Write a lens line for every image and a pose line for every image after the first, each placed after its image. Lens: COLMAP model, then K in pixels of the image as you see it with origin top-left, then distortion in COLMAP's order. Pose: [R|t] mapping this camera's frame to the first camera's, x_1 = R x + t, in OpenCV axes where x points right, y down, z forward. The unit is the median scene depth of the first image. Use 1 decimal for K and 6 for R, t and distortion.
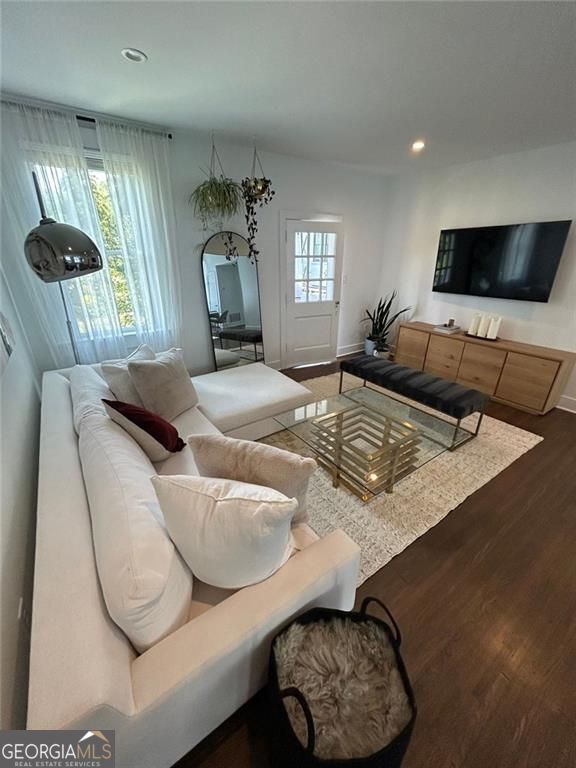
lens RADIAL K [[306.7, 0, 285.9], [0, 306.7, 384.8], [0, 0, 1]] dist [-0.004001, -0.000205]
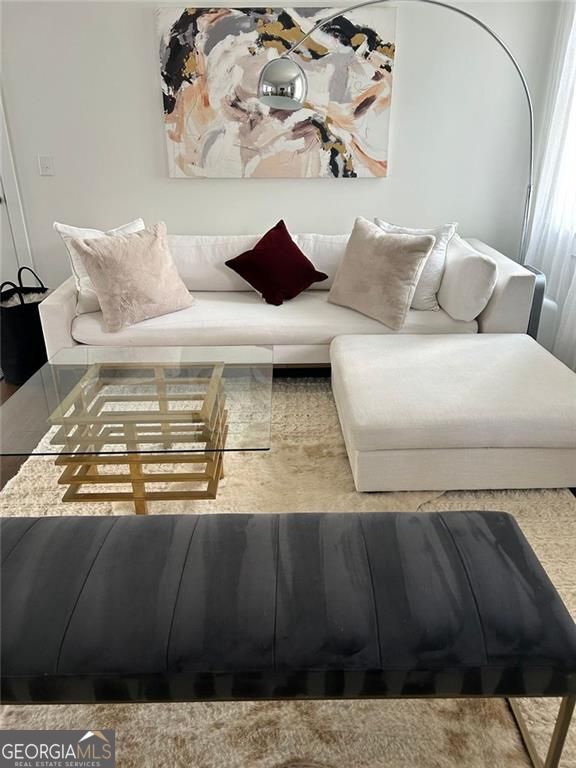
lens RADIAL K [[579.7, 0, 289.8], [0, 579.7, 380.5], [0, 0, 1]] dist [0.053874, -0.040154]
pose [[-0.567642, 0.331265, -0.753688, 0.461436], [-0.321681, 0.753453, 0.573437, -0.289269], [0.757828, 0.567954, -0.321130, 0.795496]]
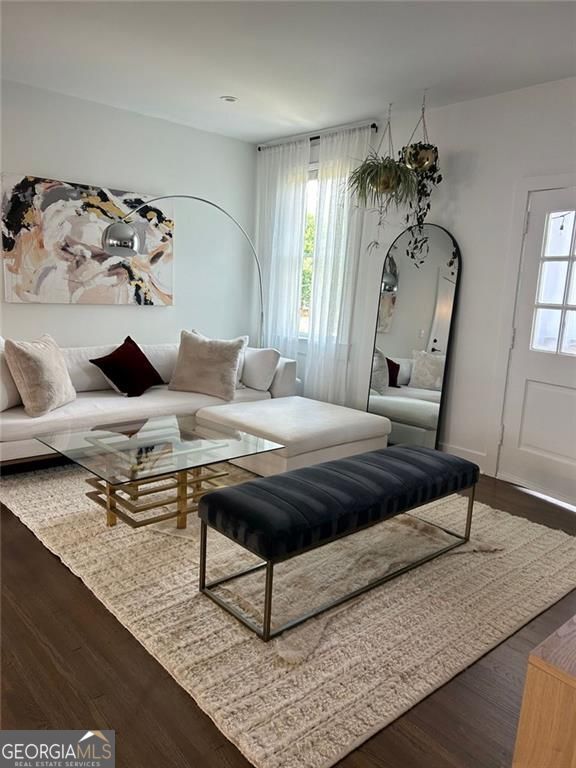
lens RADIAL K [[579.7, 0, 286.3], [0, 579.7, 387.9], [0, 0, 1]] dist [0.053874, -0.040154]
pose [[0.120193, 0.180873, -0.976135, 0.879180], [-0.434989, 0.893444, 0.111990, -0.147874], [0.892378, 0.411148, 0.186064, 0.504757]]
